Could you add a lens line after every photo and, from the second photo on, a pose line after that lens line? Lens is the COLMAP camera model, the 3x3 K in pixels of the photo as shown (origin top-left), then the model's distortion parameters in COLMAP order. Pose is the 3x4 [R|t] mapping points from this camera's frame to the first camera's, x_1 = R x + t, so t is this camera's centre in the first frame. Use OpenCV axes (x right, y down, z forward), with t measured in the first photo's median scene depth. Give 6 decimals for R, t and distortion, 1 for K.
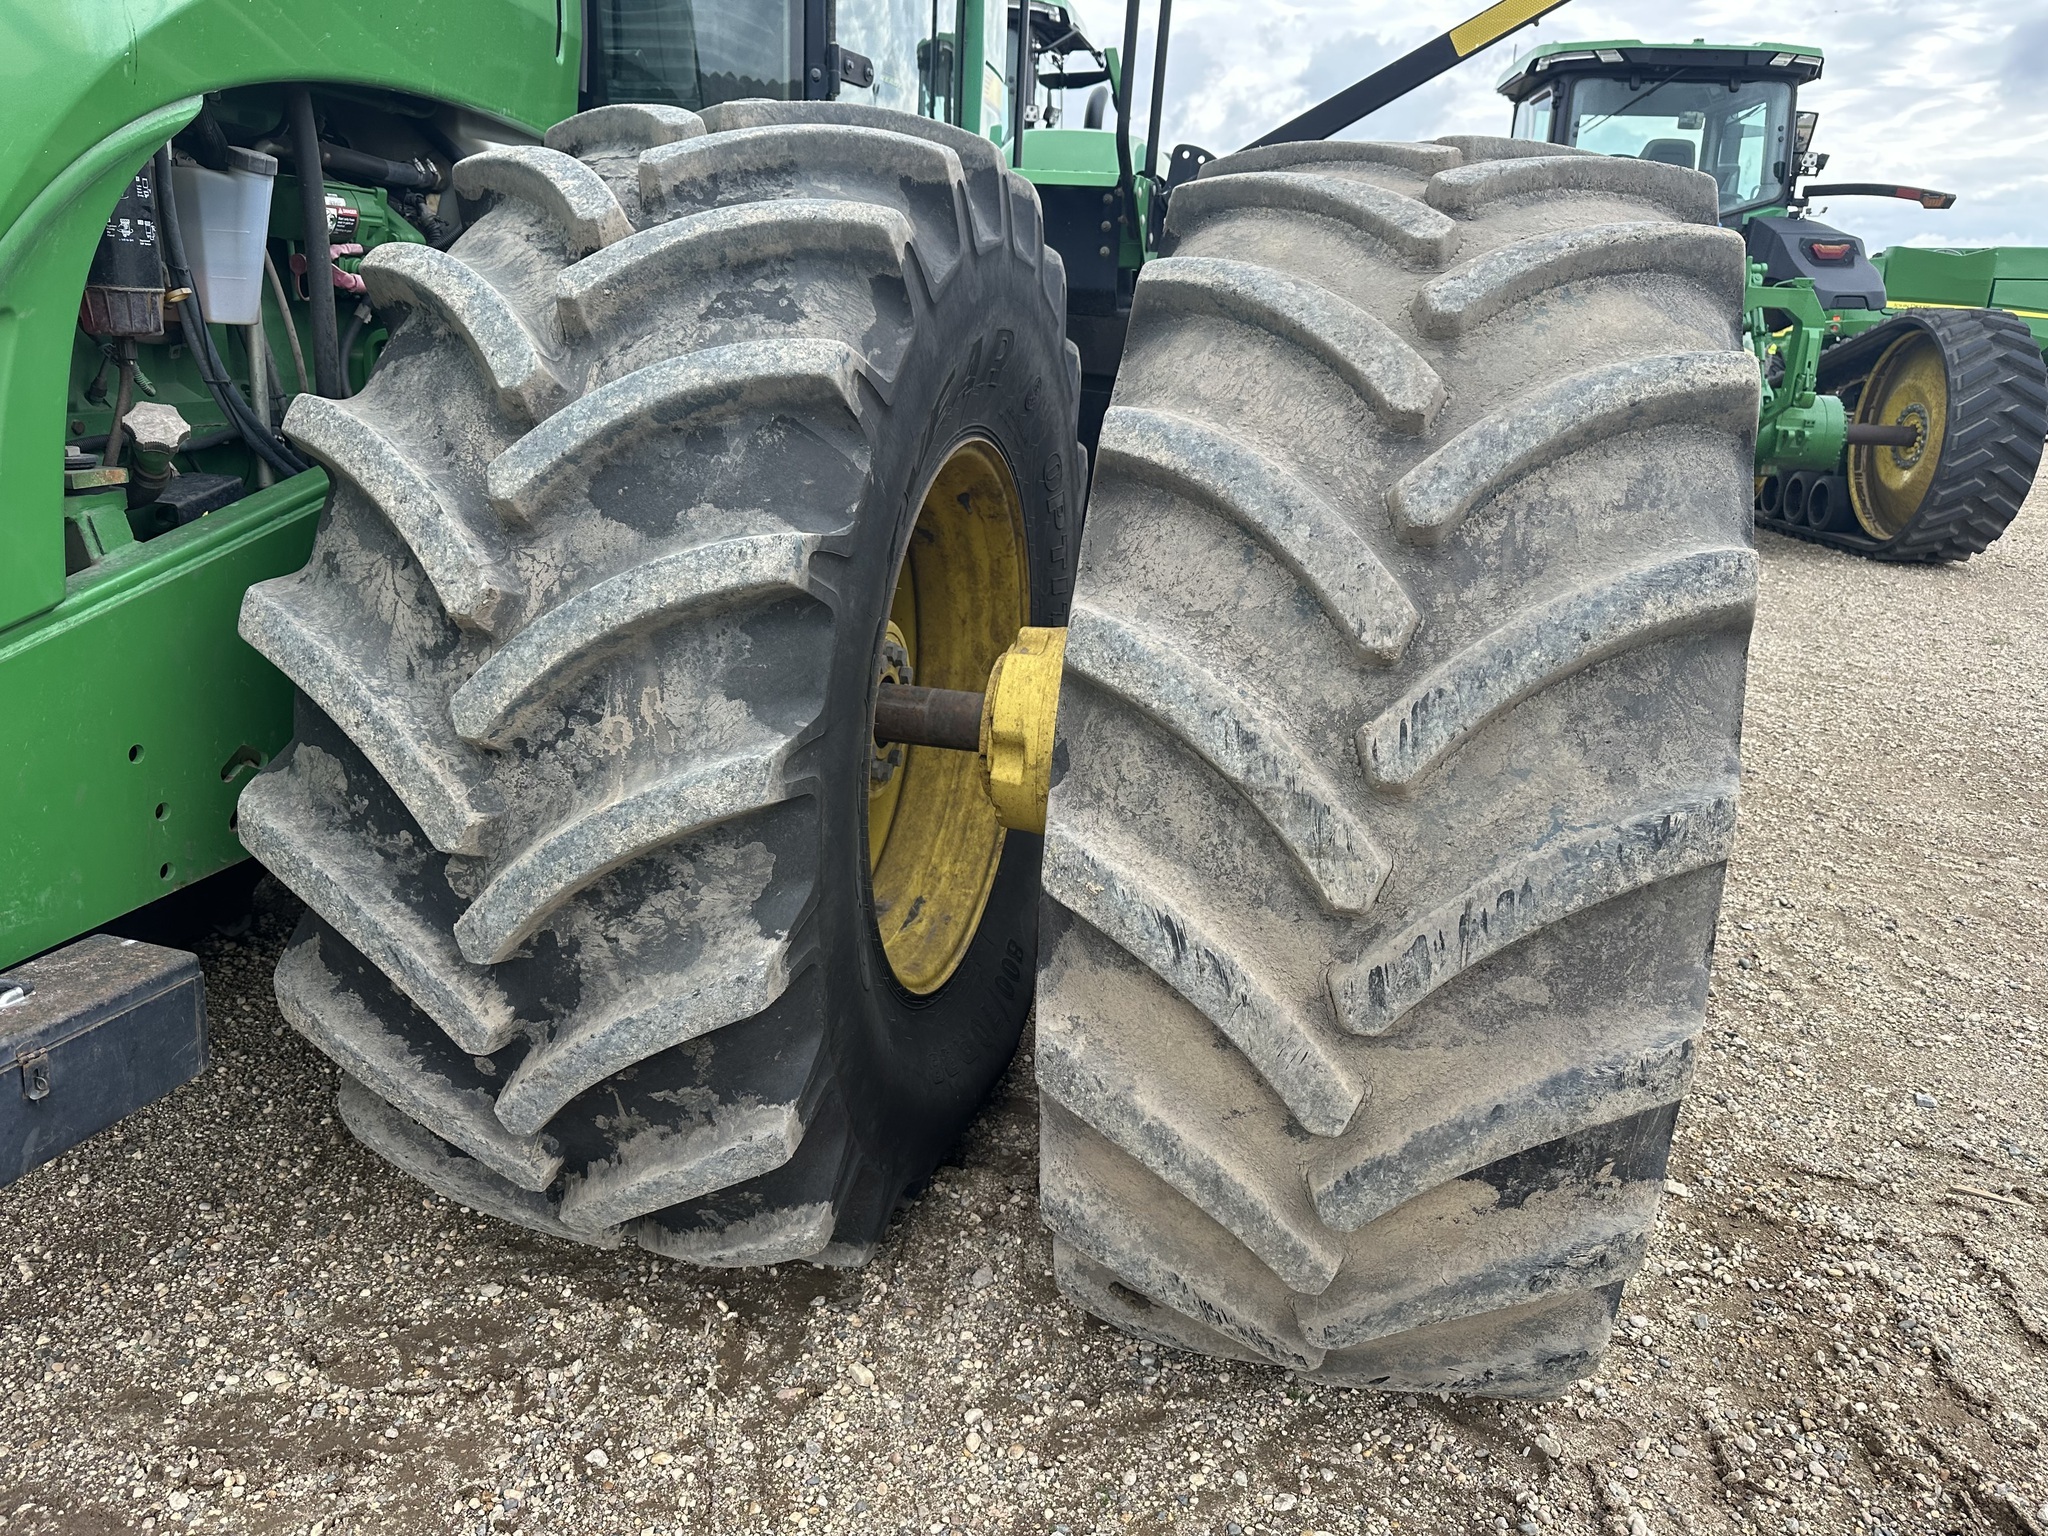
lens RADIAL K [[1445.5, 0, 1034.0], [0, 1445.5, 775.2], [0, 0, 1]] dist [0.076281, -0.116489]
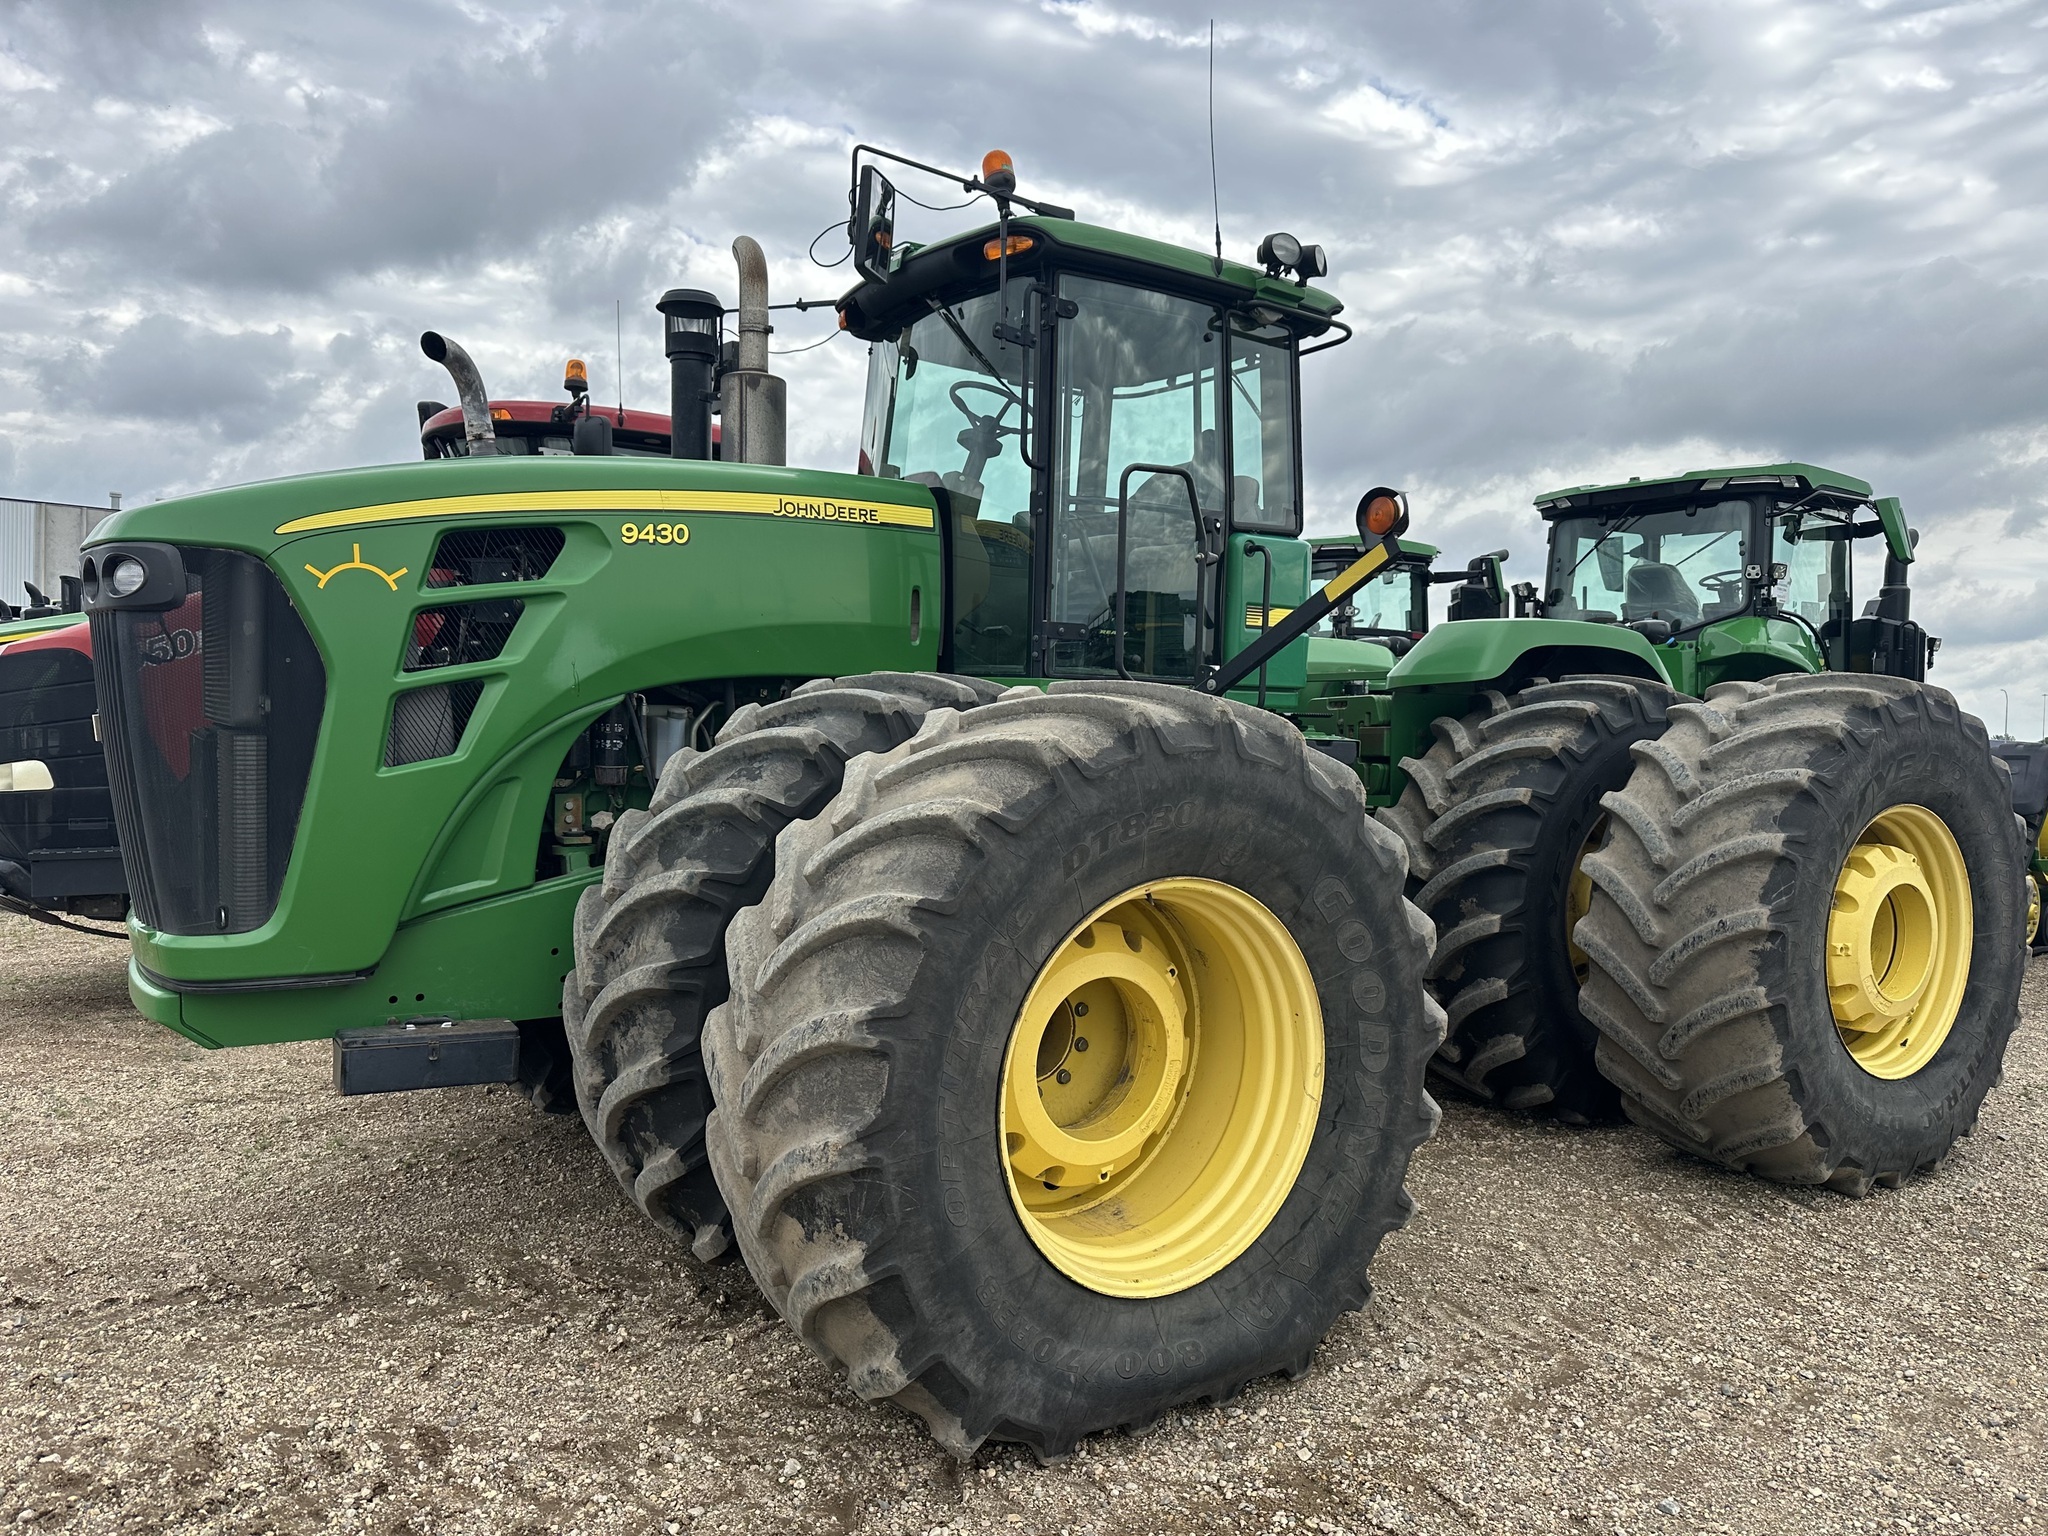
lens RADIAL K [[1445.5, 0, 1034.0], [0, 1445.5, 775.2], [0, 0, 1]] dist [0.076281, -0.116489]
pose [[0.727940, 0.001282, -0.685640, 1.723569], [-0.197478, 0.958015, -0.207870, 0.055512], [0.656587, 0.286715, 0.697630, -0.266074]]
